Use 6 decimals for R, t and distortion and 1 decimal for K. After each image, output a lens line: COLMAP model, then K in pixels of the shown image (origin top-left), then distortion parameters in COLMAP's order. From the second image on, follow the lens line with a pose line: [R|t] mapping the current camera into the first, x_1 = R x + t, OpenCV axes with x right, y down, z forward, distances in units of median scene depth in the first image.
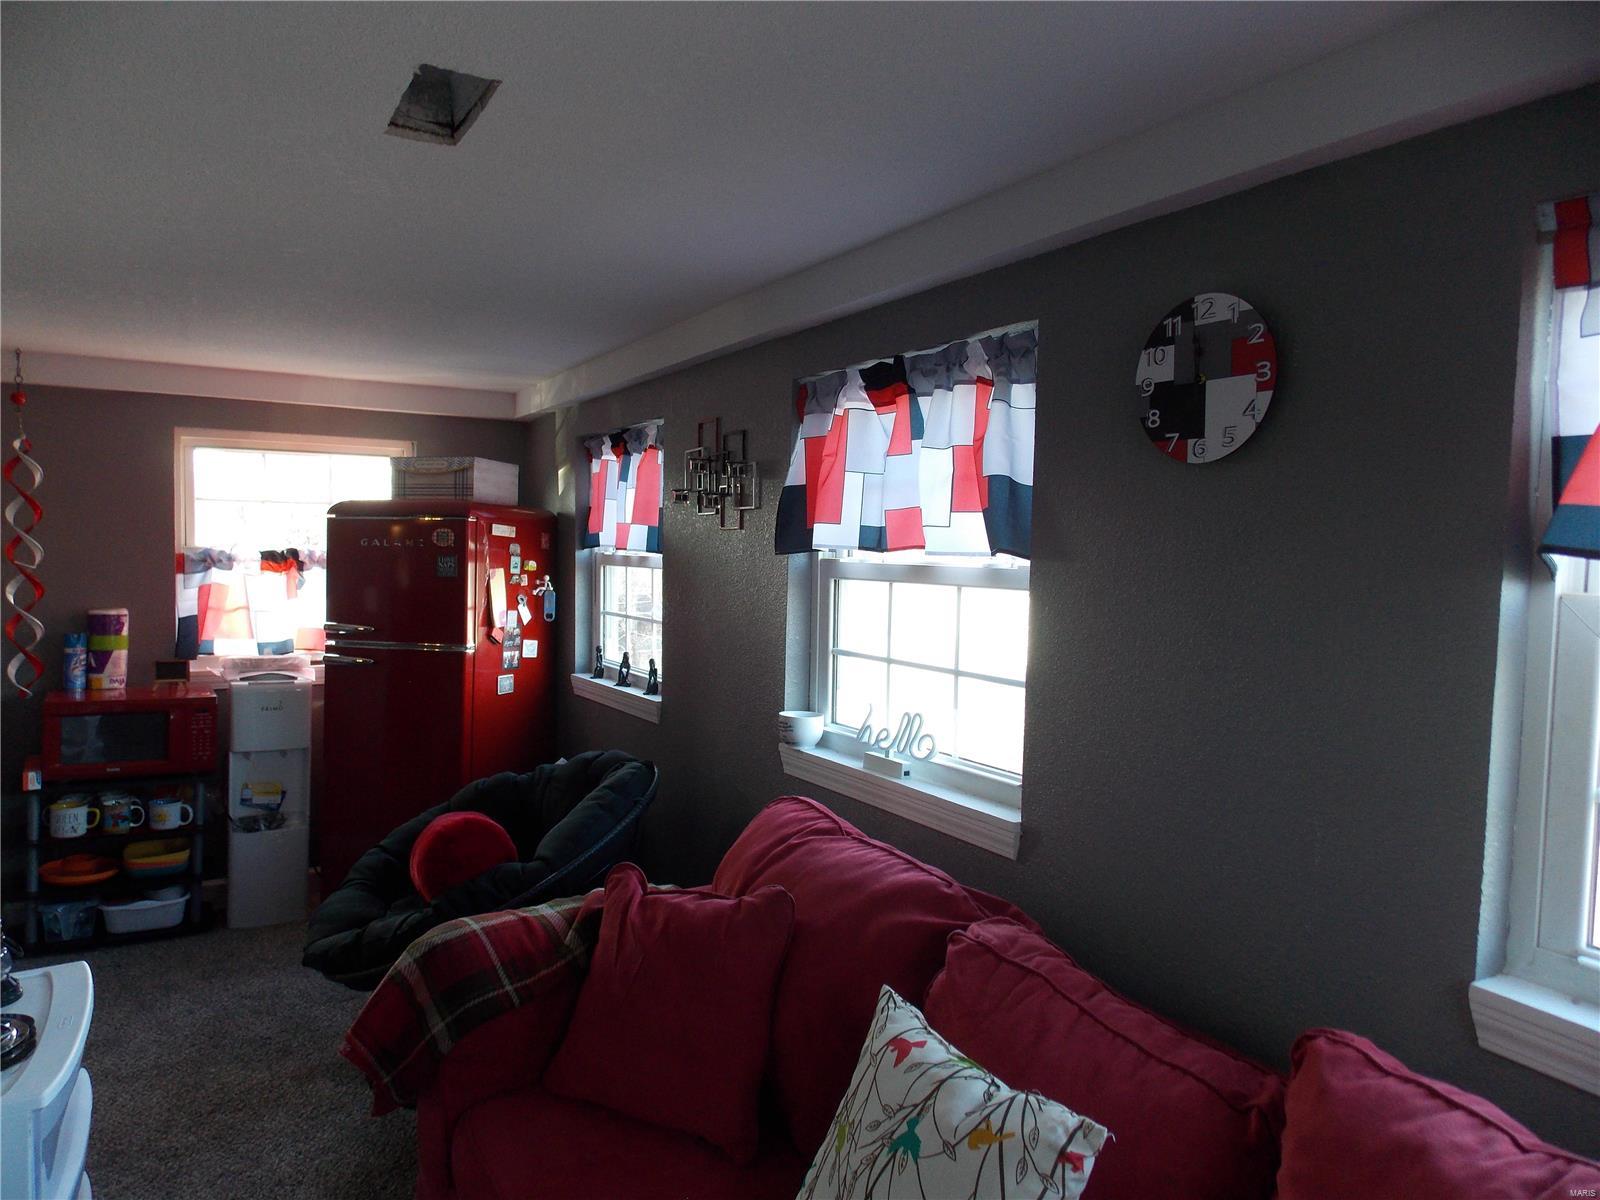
lens RADIAL K [[1051.4, 0, 793.4], [0, 1051.4, 598.4], [0, 0, 1]] dist [0.004112, 0.000584]
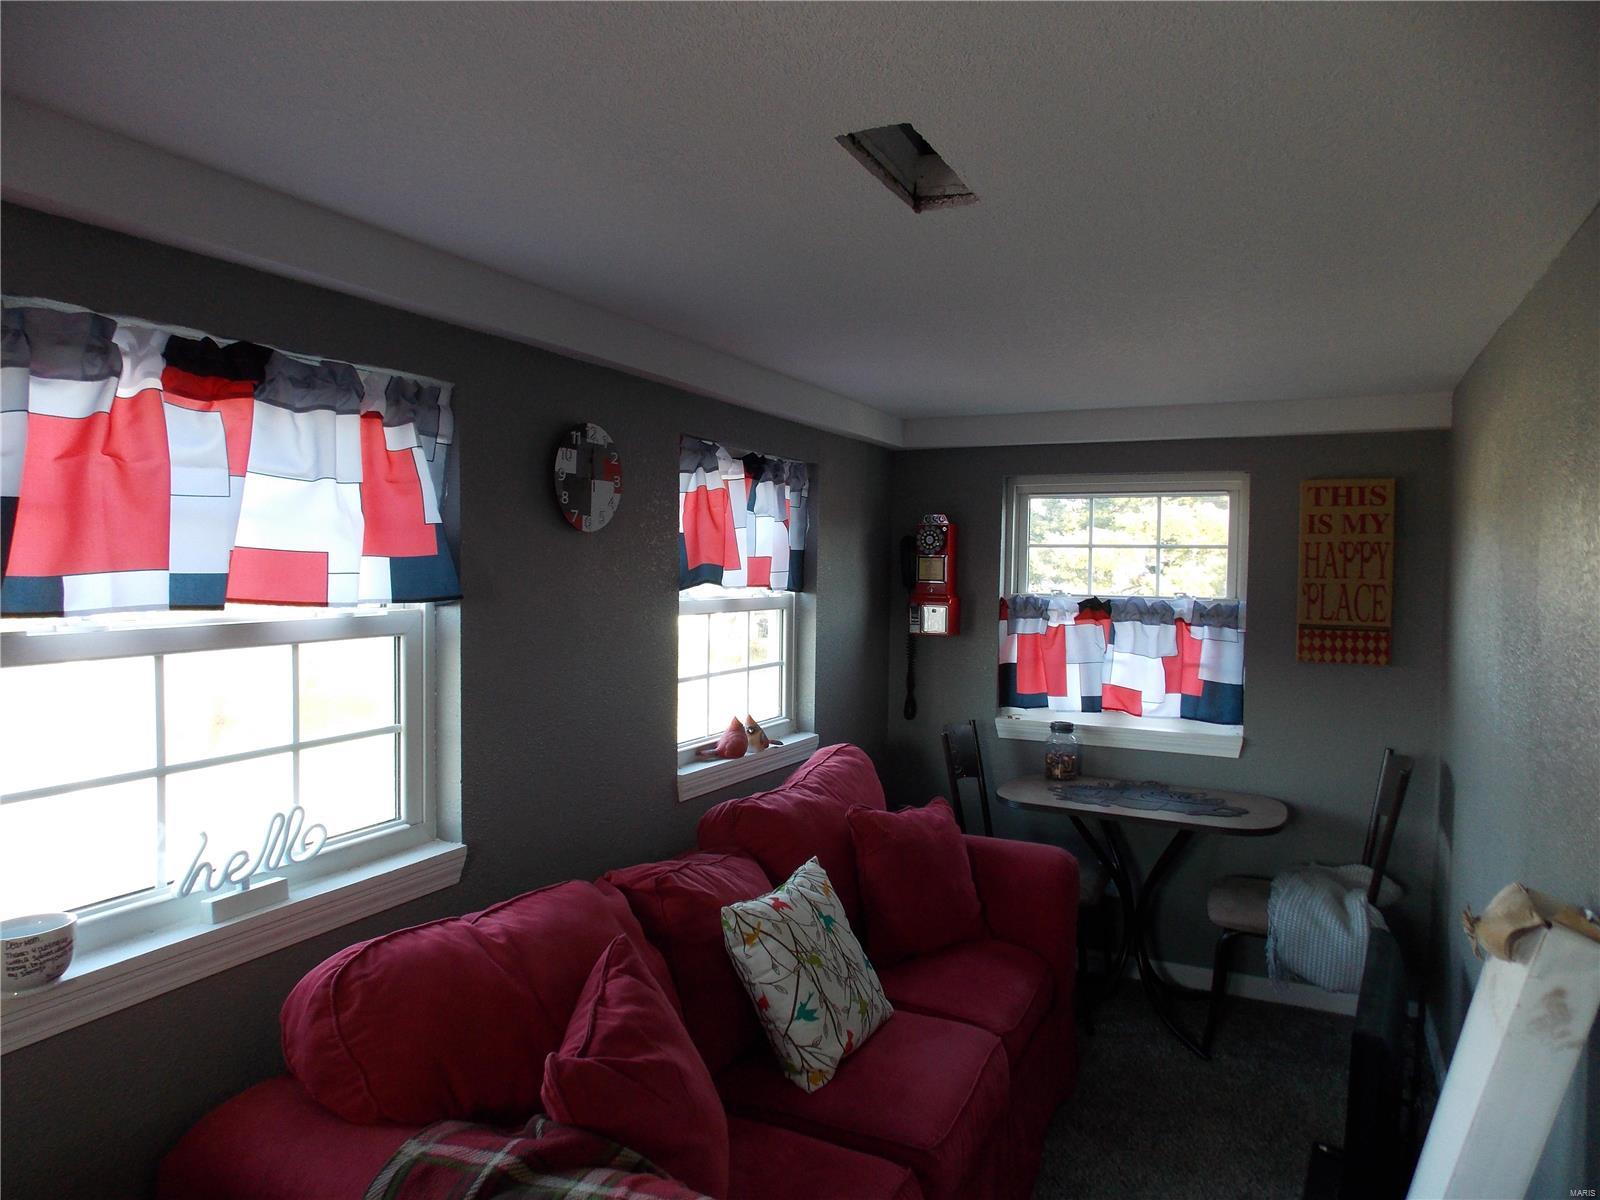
lens RADIAL K [[1051.4, 0, 793.4], [0, 1051.4, 598.4], [0, 0, 1]] dist [0.004112, 0.000584]
pose [[-0.539953, -0.057008, 0.839762, -0.769479], [0.023148, 0.996321, 0.082520, -0.108821], [-0.841377, 0.063996, -0.536647, 1.132959]]
